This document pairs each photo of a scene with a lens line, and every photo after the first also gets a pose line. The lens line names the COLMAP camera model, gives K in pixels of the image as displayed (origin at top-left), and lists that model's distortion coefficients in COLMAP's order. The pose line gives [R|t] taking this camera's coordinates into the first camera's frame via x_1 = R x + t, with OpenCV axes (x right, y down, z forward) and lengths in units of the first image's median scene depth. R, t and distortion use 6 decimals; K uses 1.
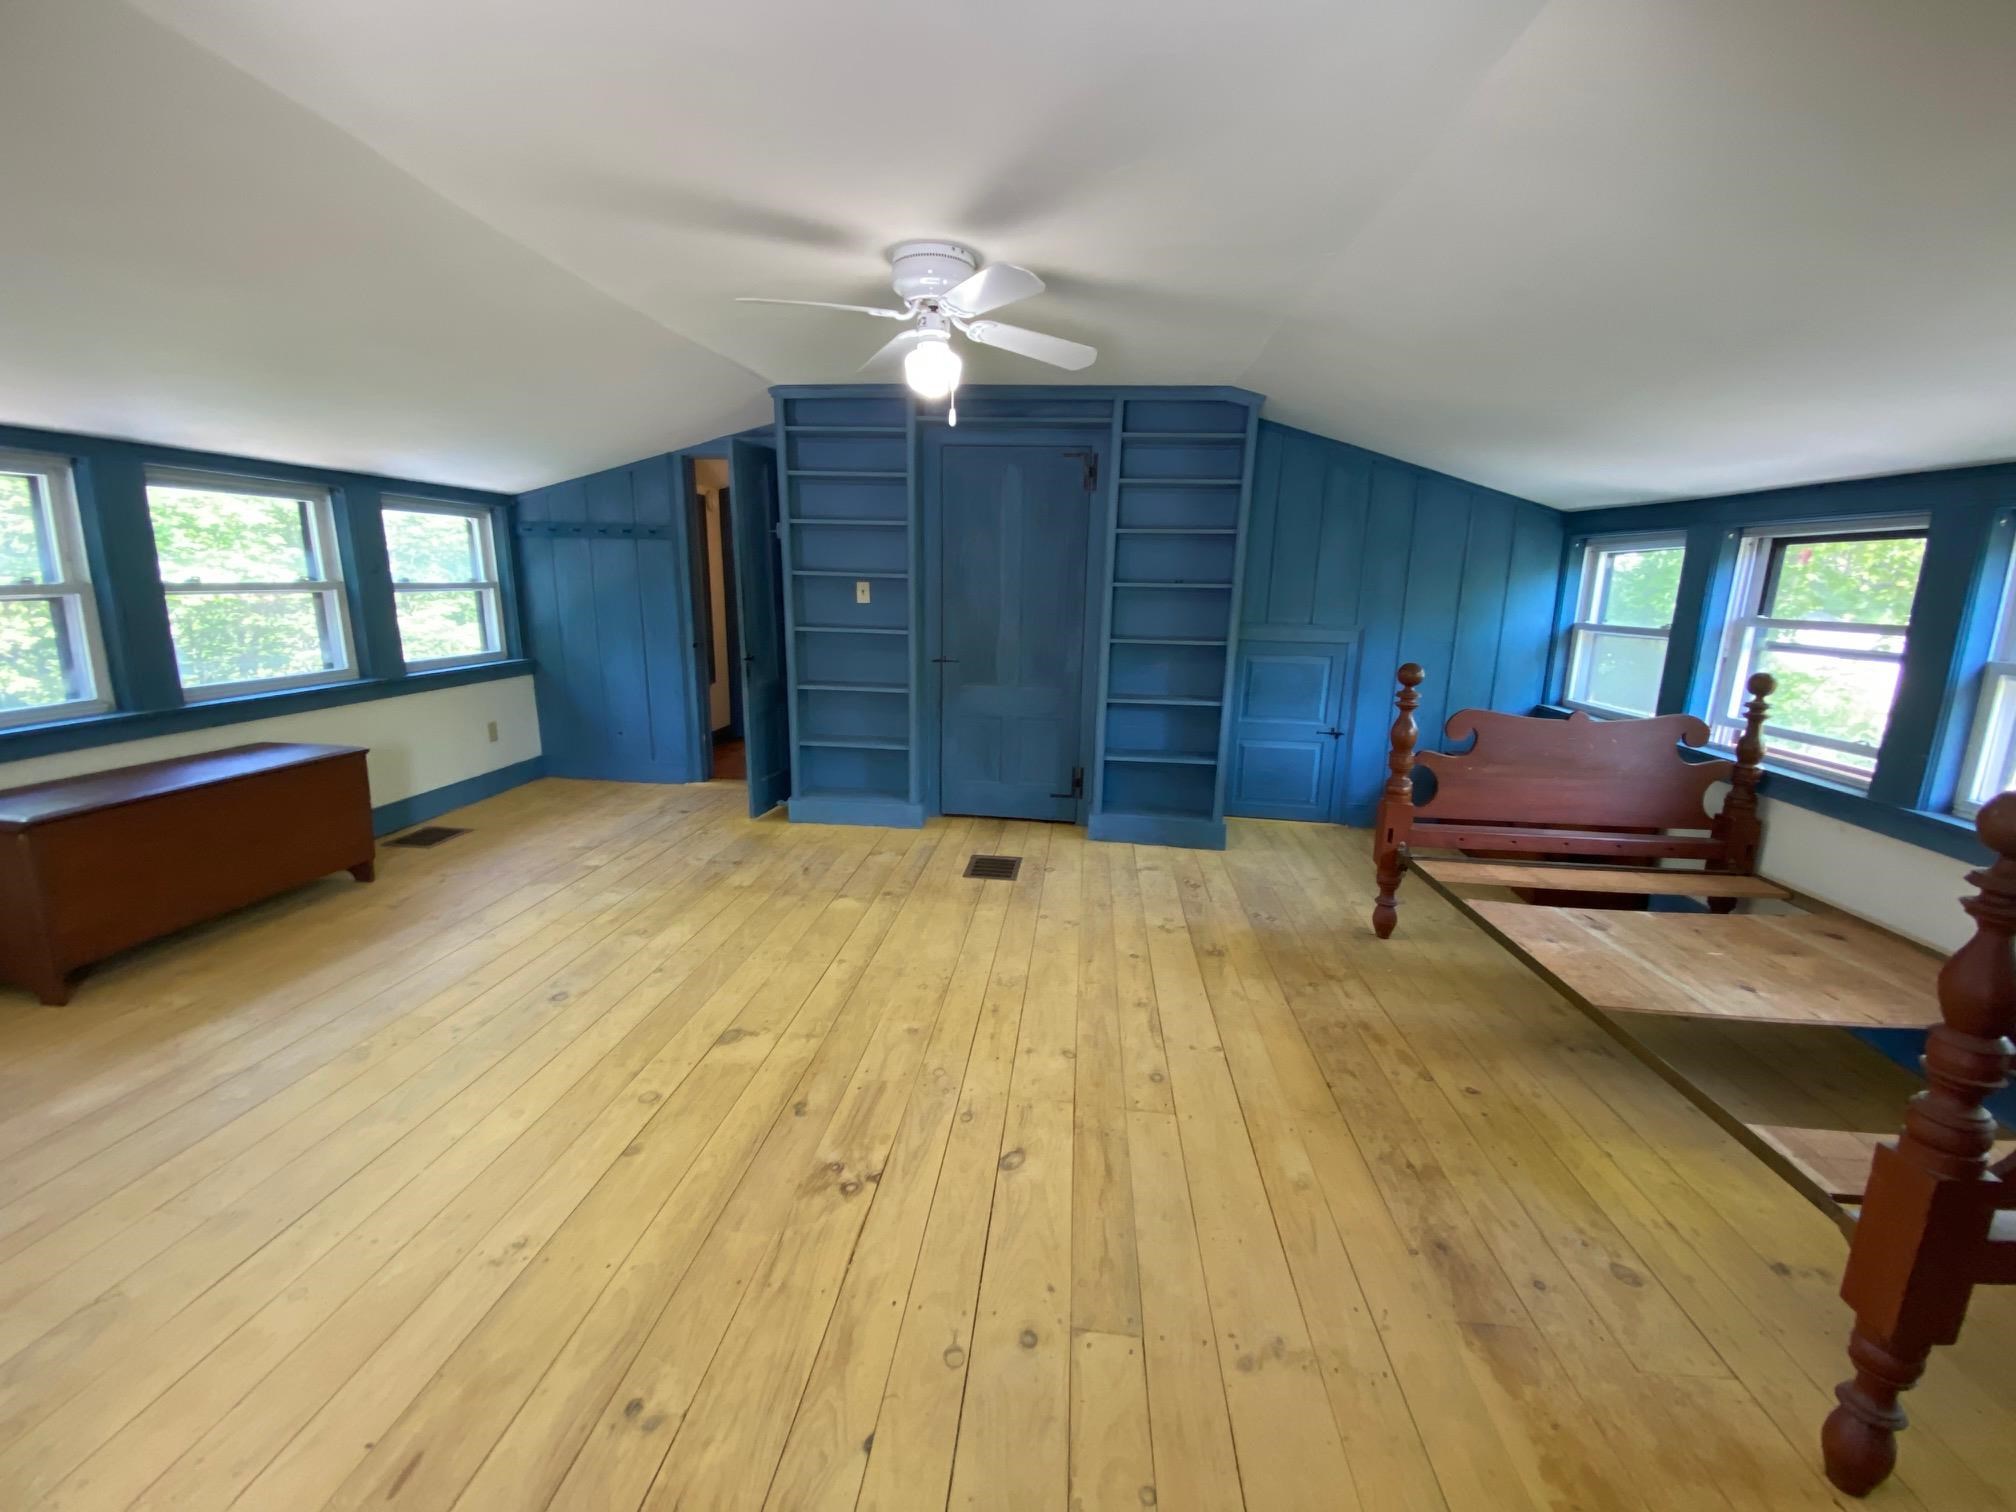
lens RADIAL K [[827.2, 0, 1008.2], [0, 827.2, 764.2], [0, 0, 1]] dist [-0.004357, -0.001252]
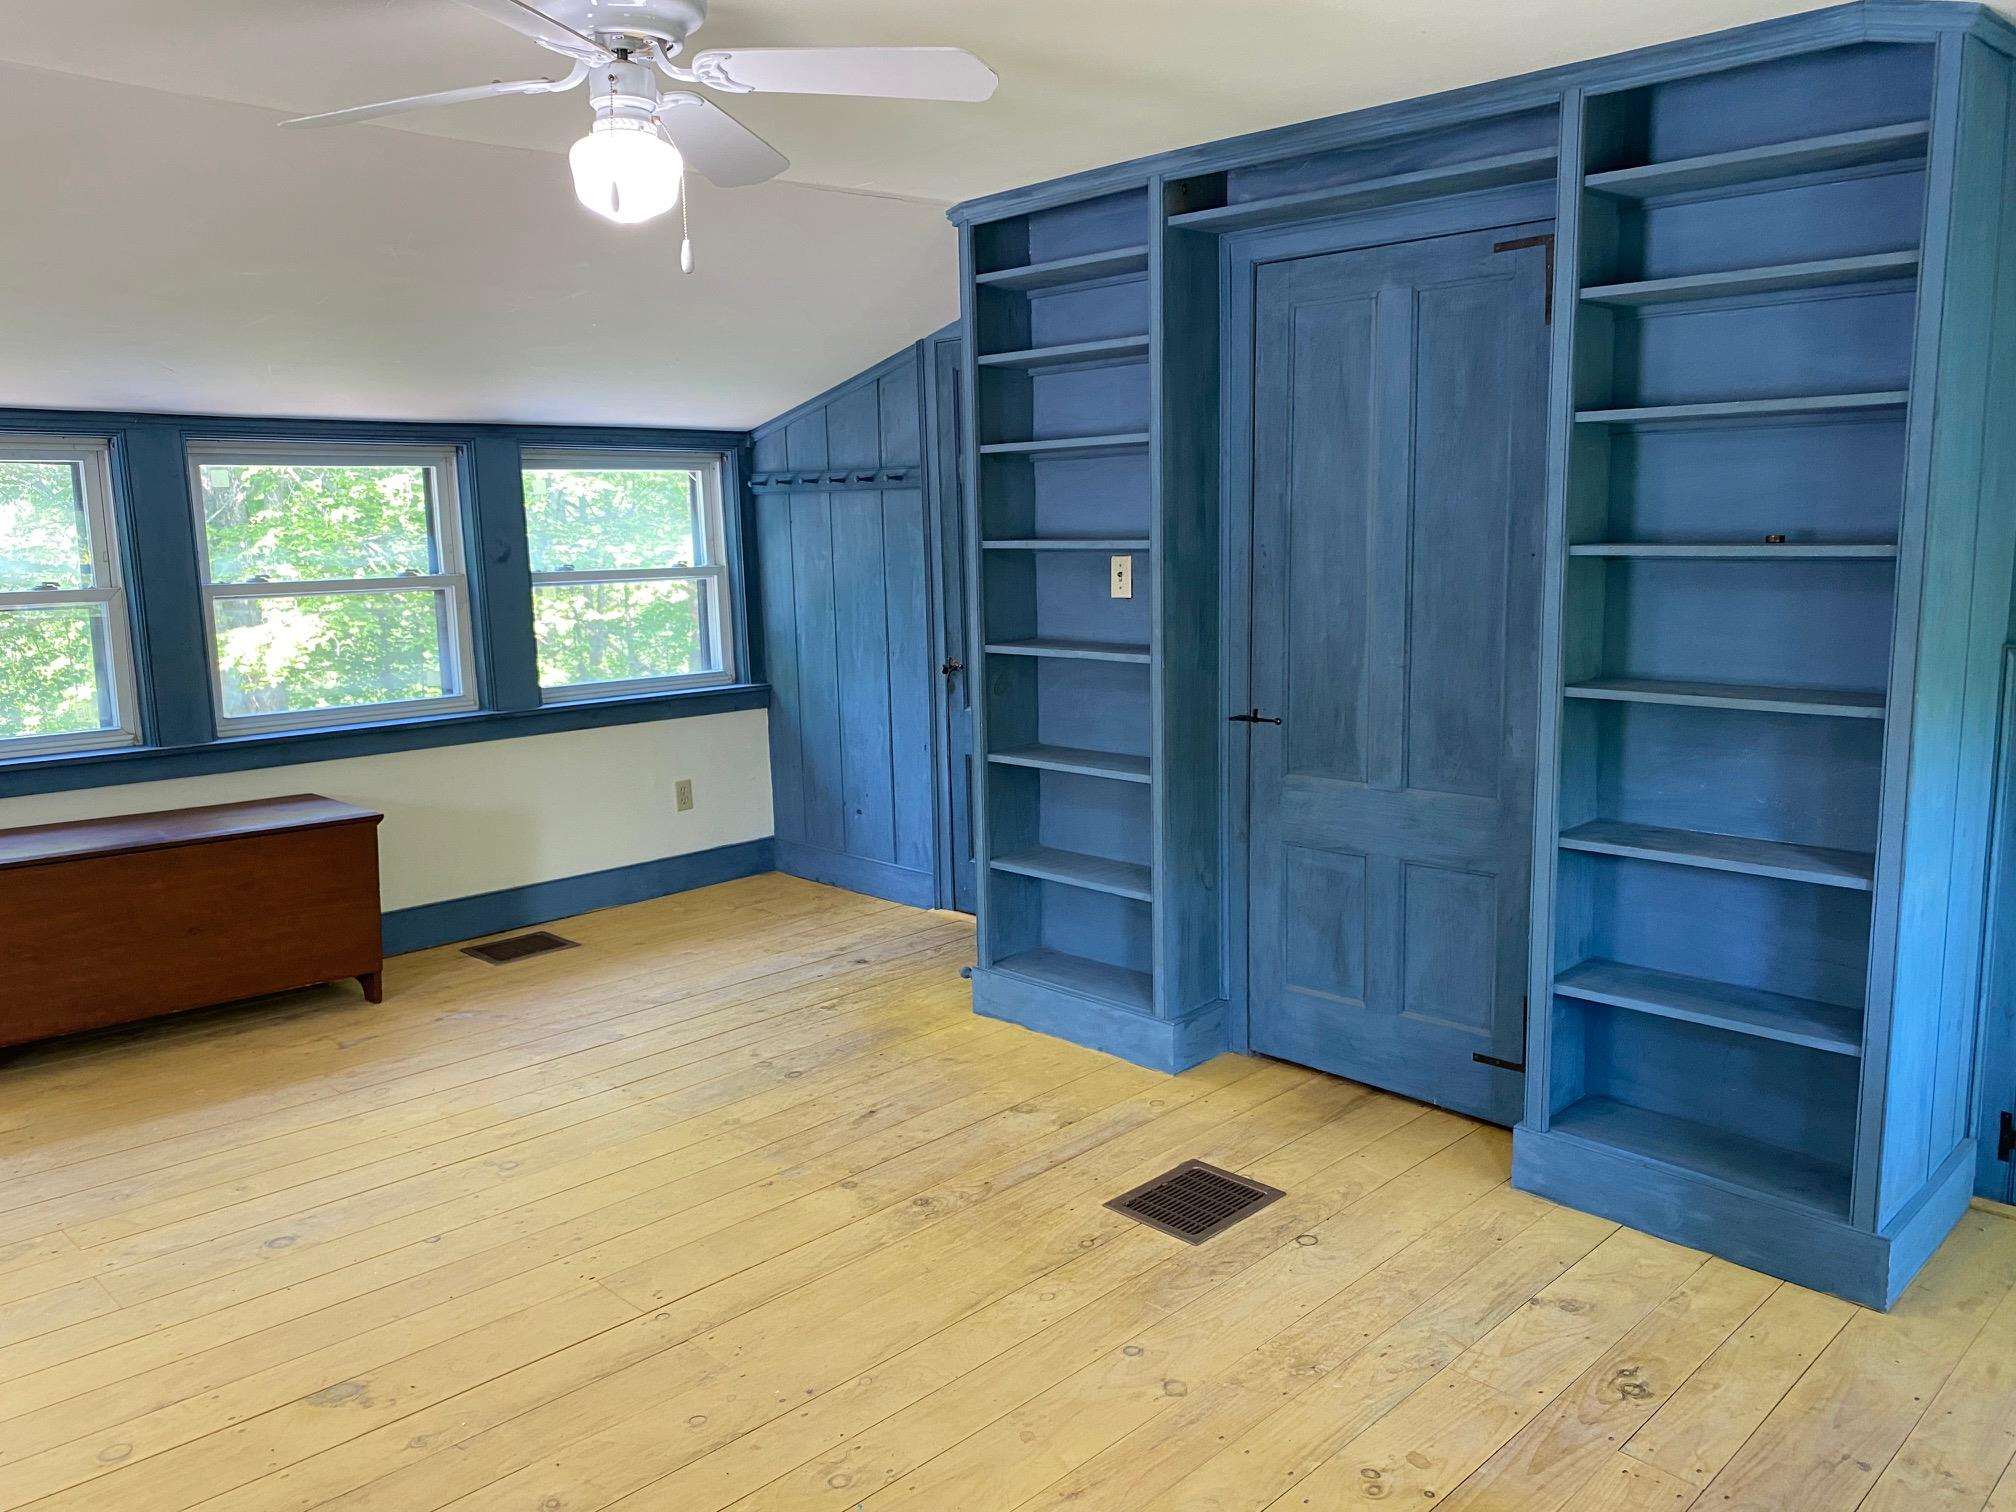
lens RADIAL K [[1527.8, 0, 1007.7], [0, 1527.8, 745.1], [0, 0, 1]] dist [-0.003381, -0.020095]
pose [[0.769666, 0.057940, -0.635812, 0.379817], [-0.107611, 0.993399, -0.039740, -0.066735], [0.629312, 0.099006, 0.770820, 0.271695]]
